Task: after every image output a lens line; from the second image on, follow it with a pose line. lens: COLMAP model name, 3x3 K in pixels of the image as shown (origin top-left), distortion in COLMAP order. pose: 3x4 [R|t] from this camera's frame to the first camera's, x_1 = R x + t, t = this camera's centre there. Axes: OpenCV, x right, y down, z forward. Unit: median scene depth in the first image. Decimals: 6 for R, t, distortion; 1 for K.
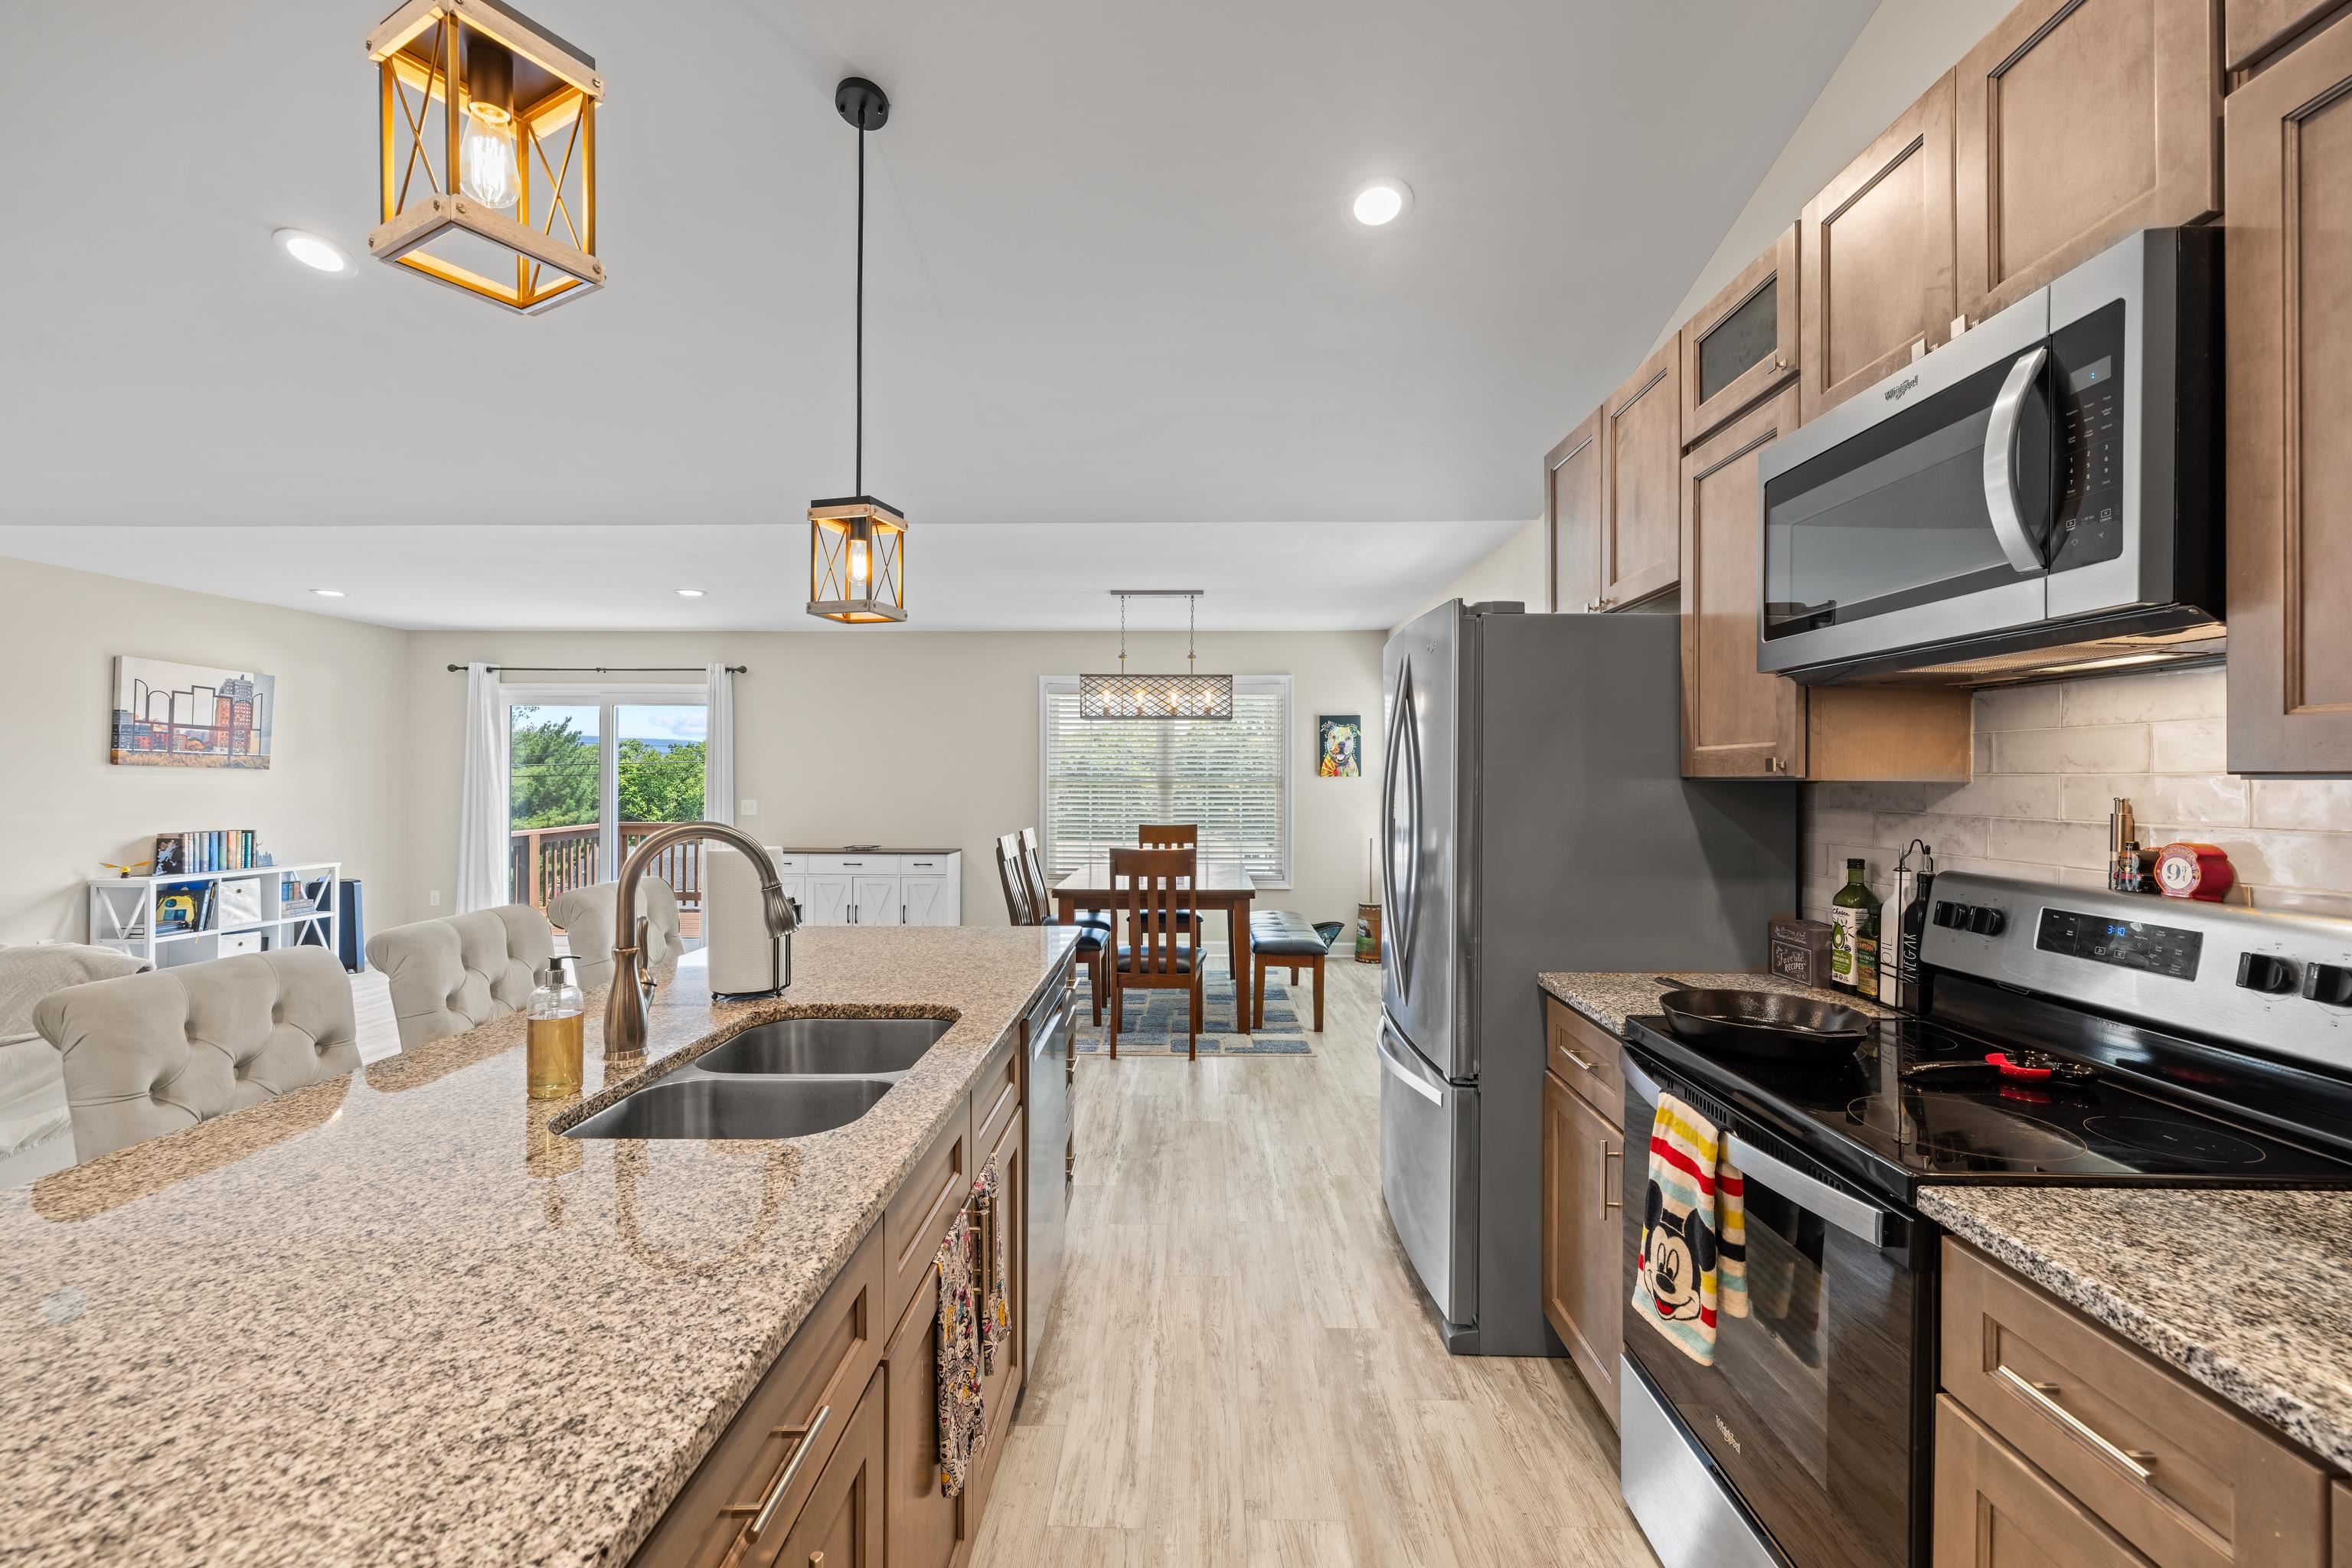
lens RADIAL K [[999.3, 0, 1184.5], [0, 999.3, 778.9], [0, 0, 1]] dist [0.001160, -0.000165]
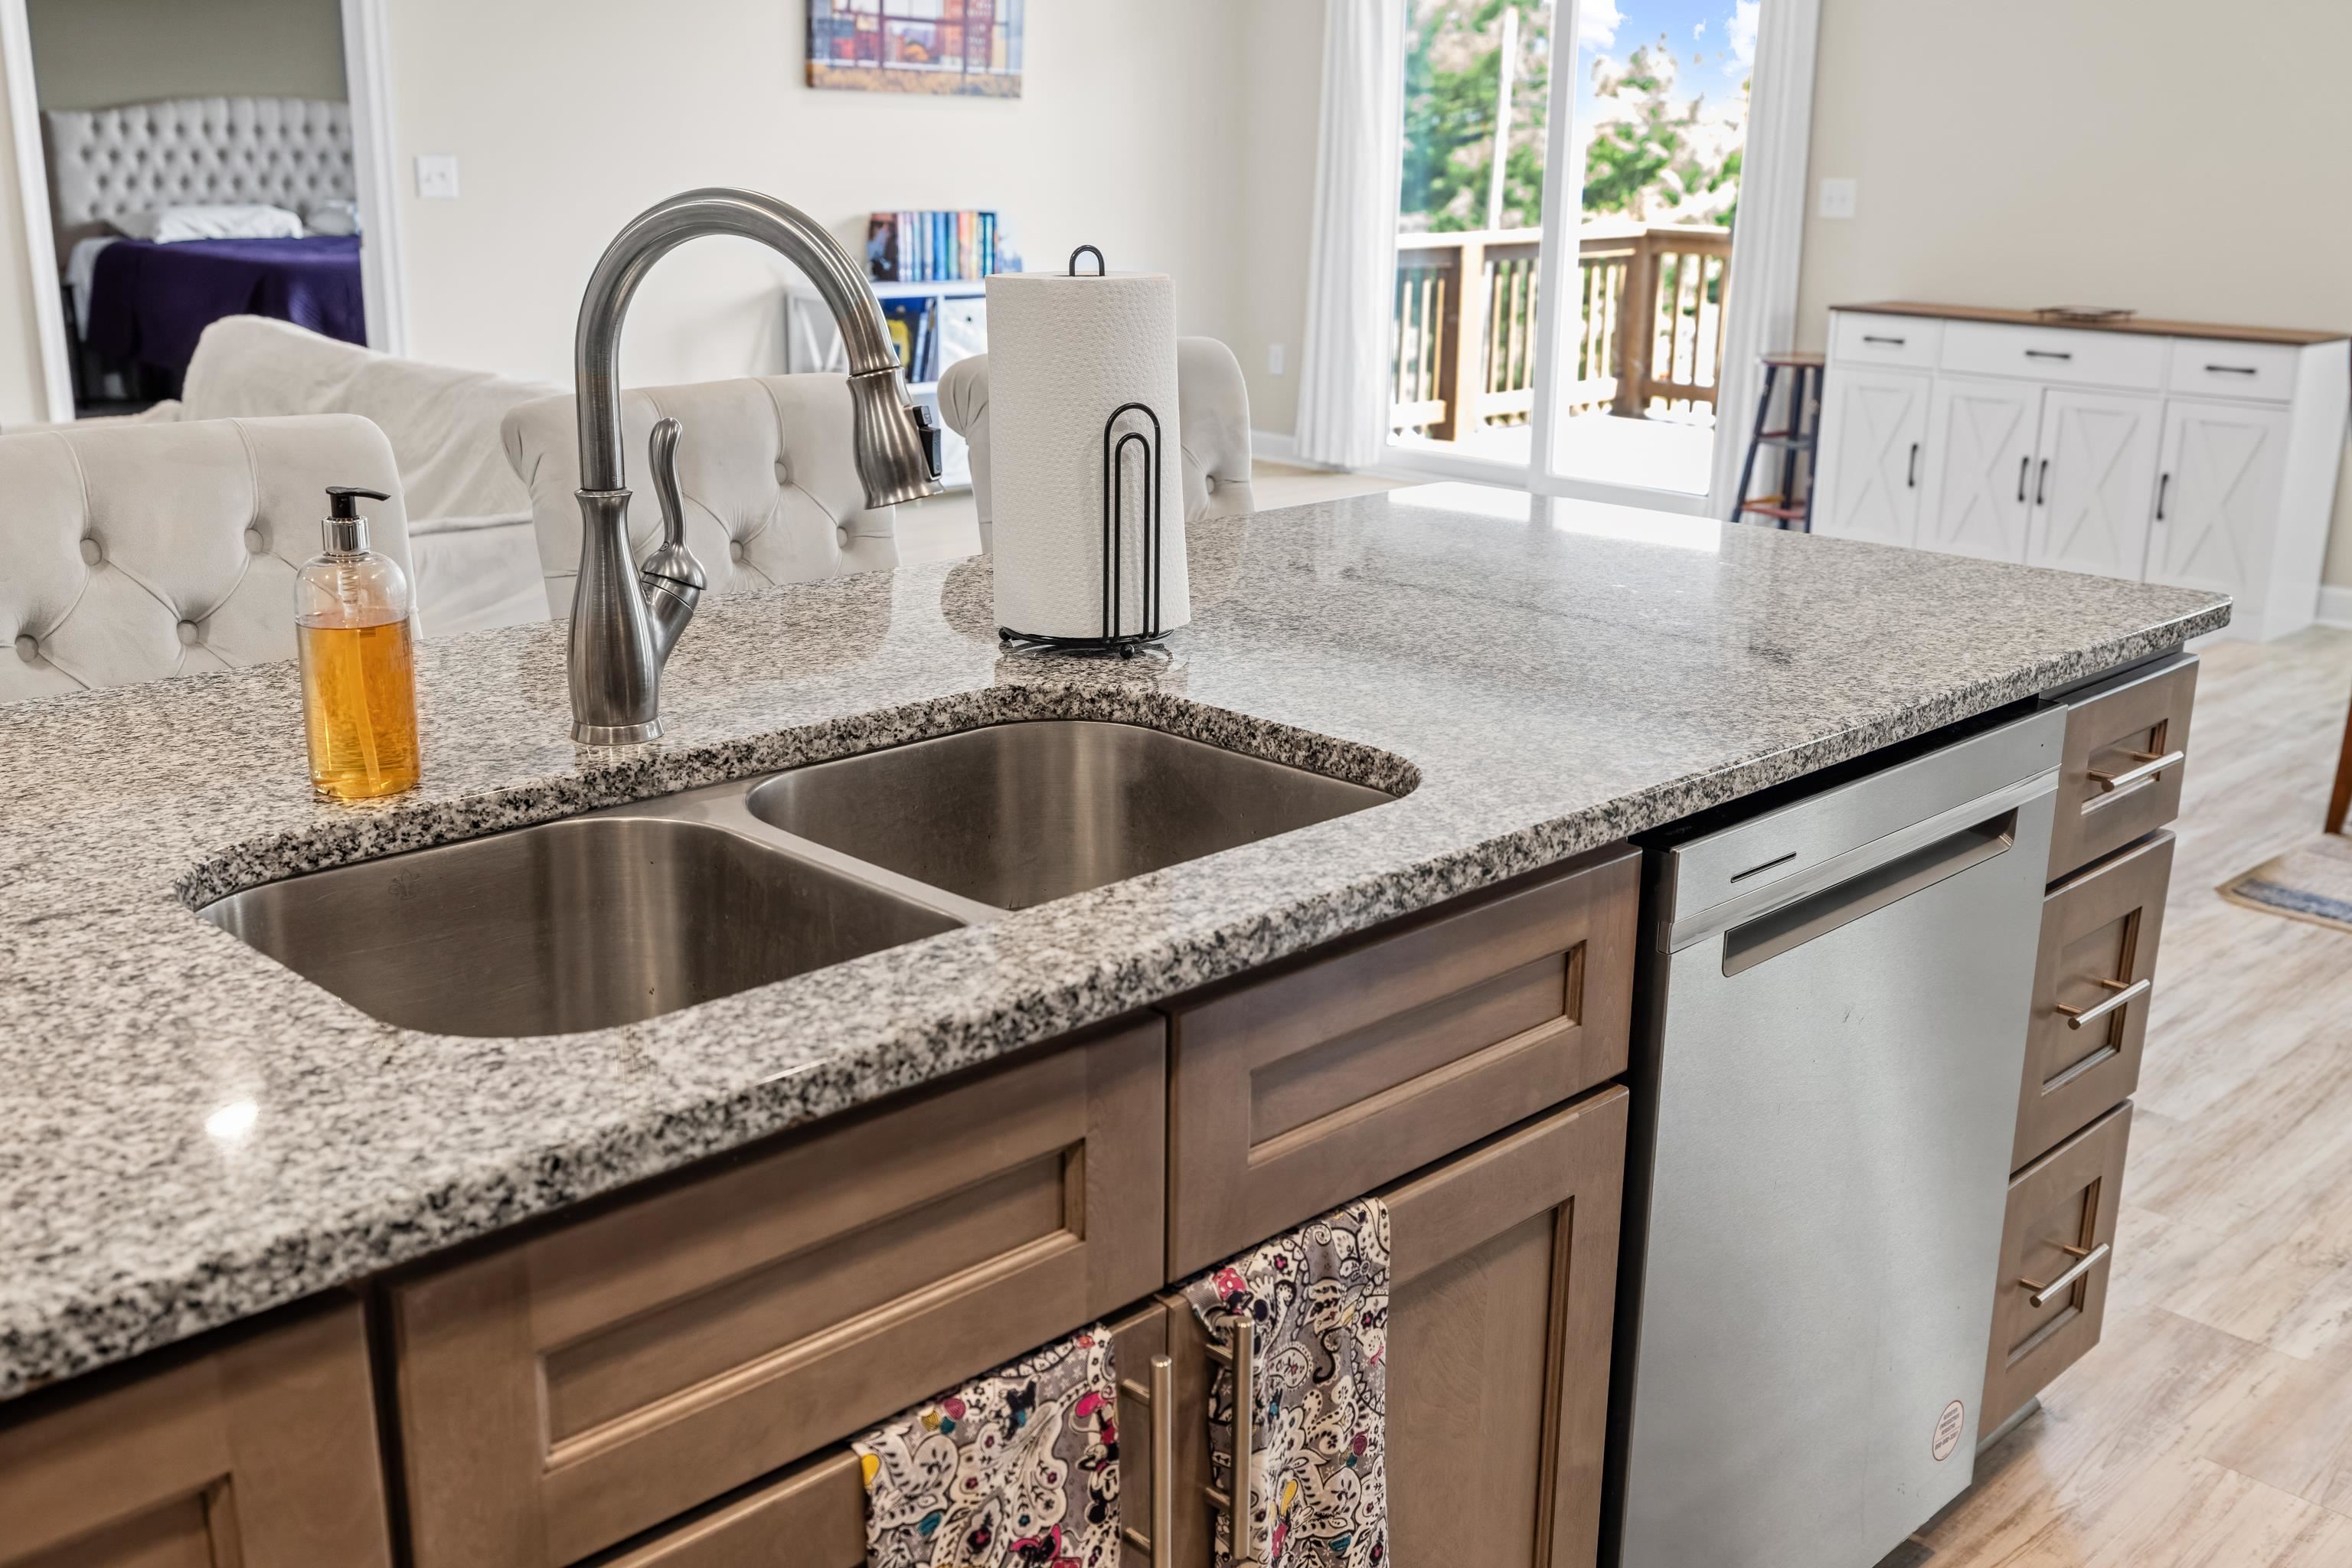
lens RADIAL K [[2294.8, 0, 1173.9], [0, 2294.8, 780.6], [0, 0, 1]] dist [0.002047, 0.000000]
pose [[0.708791, 0.201680, -0.675974, 0.085040], [-0.012933, 0.961813, 0.273401, 0.005387], [0.705300, -0.185042, 0.684332, 0.137876]]
